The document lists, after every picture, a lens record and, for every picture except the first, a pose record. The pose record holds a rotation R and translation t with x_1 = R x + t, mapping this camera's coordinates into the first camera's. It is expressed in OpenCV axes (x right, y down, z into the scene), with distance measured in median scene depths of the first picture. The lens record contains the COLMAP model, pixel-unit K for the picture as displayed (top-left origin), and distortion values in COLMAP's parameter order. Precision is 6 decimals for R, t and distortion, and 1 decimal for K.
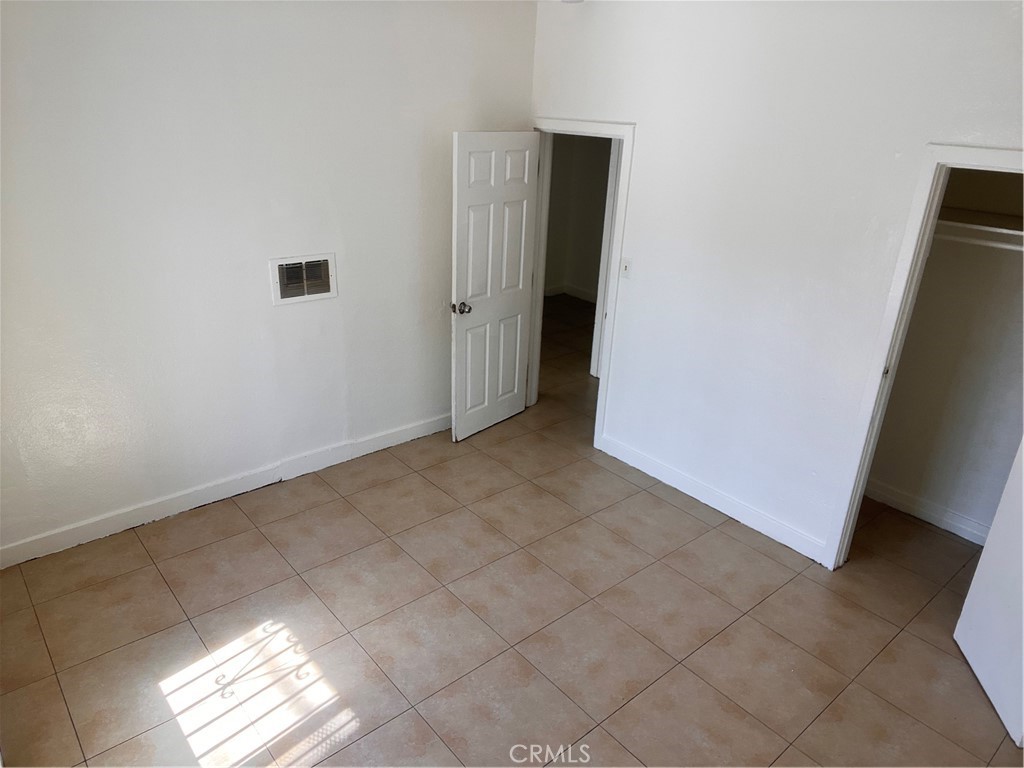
lens RADIAL K [[692.3, 0, 511.0], [0, 692.3, 378.2], [0, 0, 1]] dist [0.067482, -0.074988]
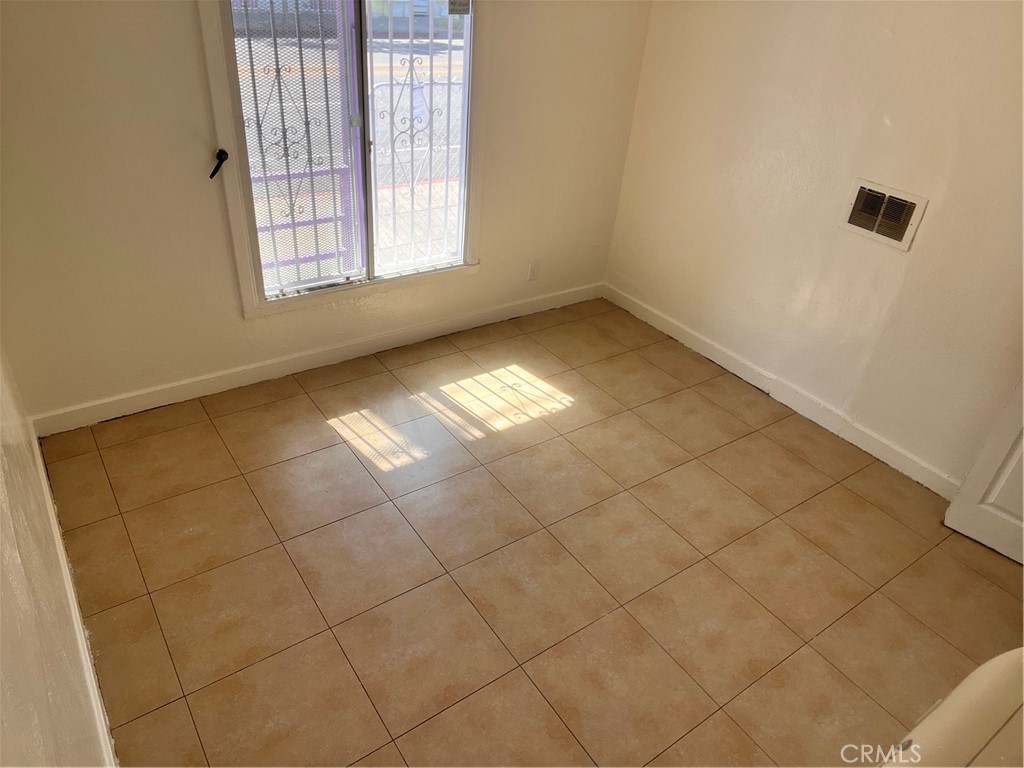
lens RADIAL K [[692.3, 0, 511.0], [0, 692.3, 378.2], [0, 0, 1]] dist [0.067482, -0.074988]
pose [[-0.086787, 0.483971, -0.870770, 0.695145], [-0.447796, 0.761840, 0.468059, -0.214851], [0.889914, 0.430548, 0.150603, 0.611410]]
